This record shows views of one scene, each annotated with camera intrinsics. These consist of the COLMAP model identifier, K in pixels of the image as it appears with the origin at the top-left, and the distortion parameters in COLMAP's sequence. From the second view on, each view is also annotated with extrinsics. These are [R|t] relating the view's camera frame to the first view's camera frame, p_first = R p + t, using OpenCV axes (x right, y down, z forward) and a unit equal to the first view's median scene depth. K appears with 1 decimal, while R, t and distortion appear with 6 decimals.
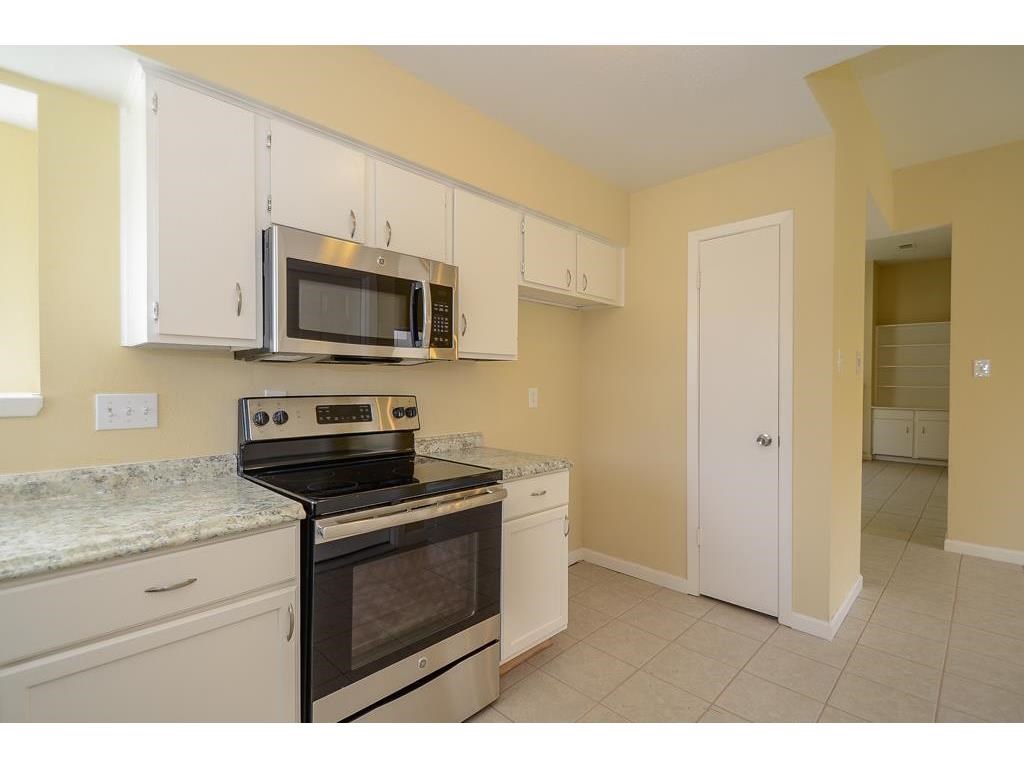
lens RADIAL K [[449.1, 0, 514.5], [0, 449.1, 389.2], [0, 0, 1]] dist [0.008504, -0.001921]
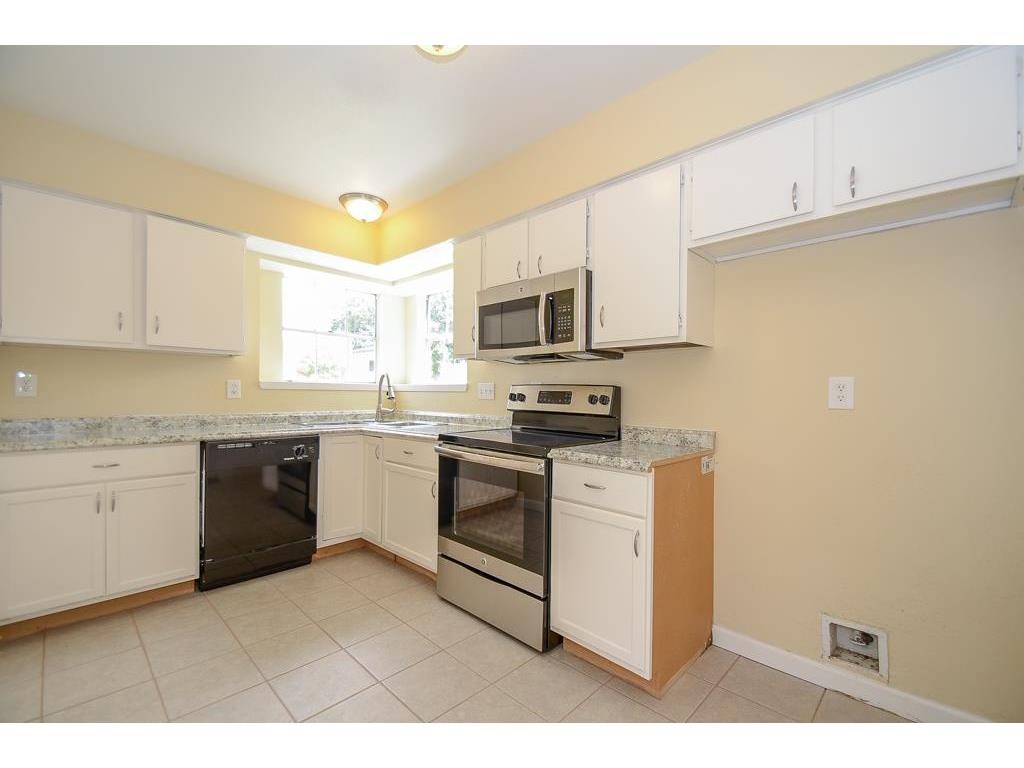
lens RADIAL K [[449.1, 0, 505.9], [0, 449.1, 392.8], [0, 0, 1]] dist [0.008504, -0.001921]
pose [[0.024993, 0.001988, -0.999686, 1.019413], [-0.017604, 0.999844, 0.001548, 0.041057], [0.999533, 0.017560, 0.025024, 0.820675]]
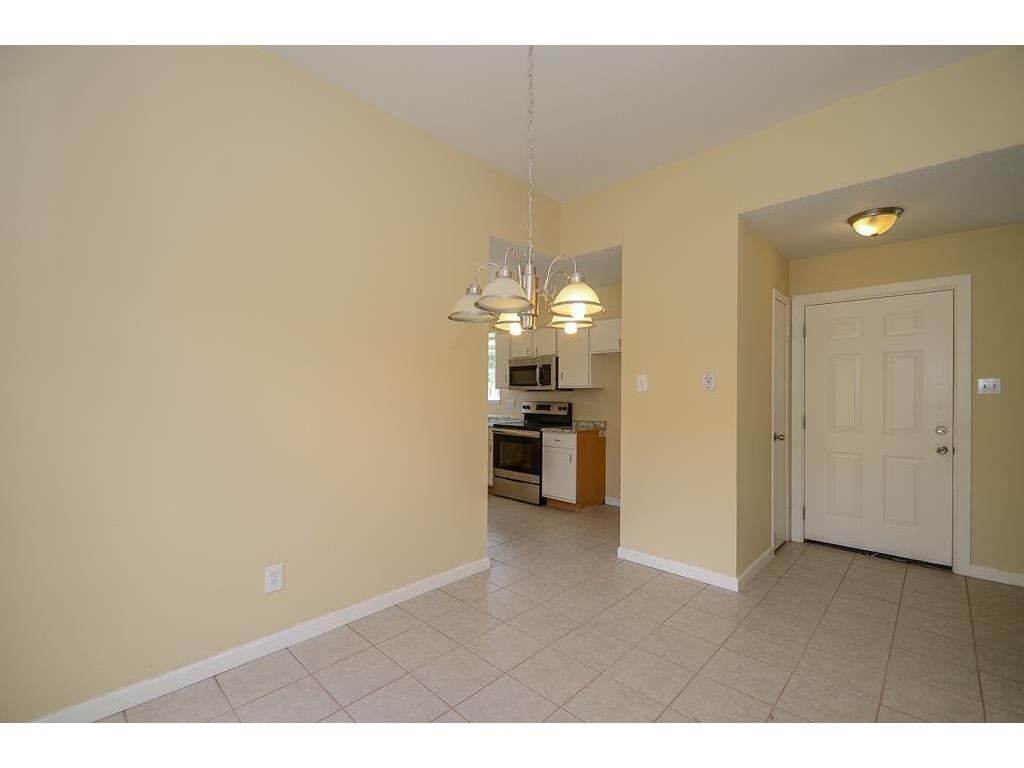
lens RADIAL K [[449.1, 0, 511.5], [0, 449.1, 392.4], [0, 0, 1]] dist [0.008504, -0.001921]
pose [[0.051786, -0.007296, -0.998632, 2.737591], [-0.012697, 0.999888, -0.007964, -0.021933], [0.998577, 0.013092, 0.051688, 0.620280]]
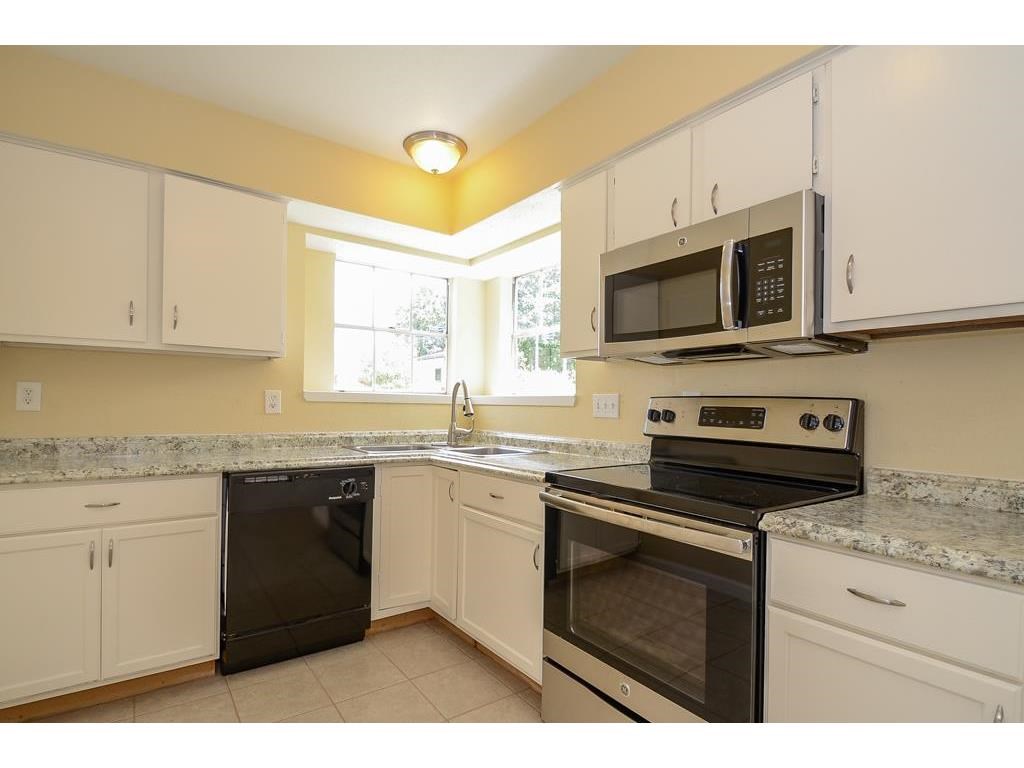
lens RADIAL K [[518.3, 0, 484.5], [0, 518.3, 398.5], [0, 0, 1]] dist [0.002055, -0.000821]
pose [[-0.173218, -0.011873, -0.984812, 0.689561], [-0.021906, 0.999726, -0.008200, 0.037745], [0.984640, 0.020153, -0.173431, 0.712351]]
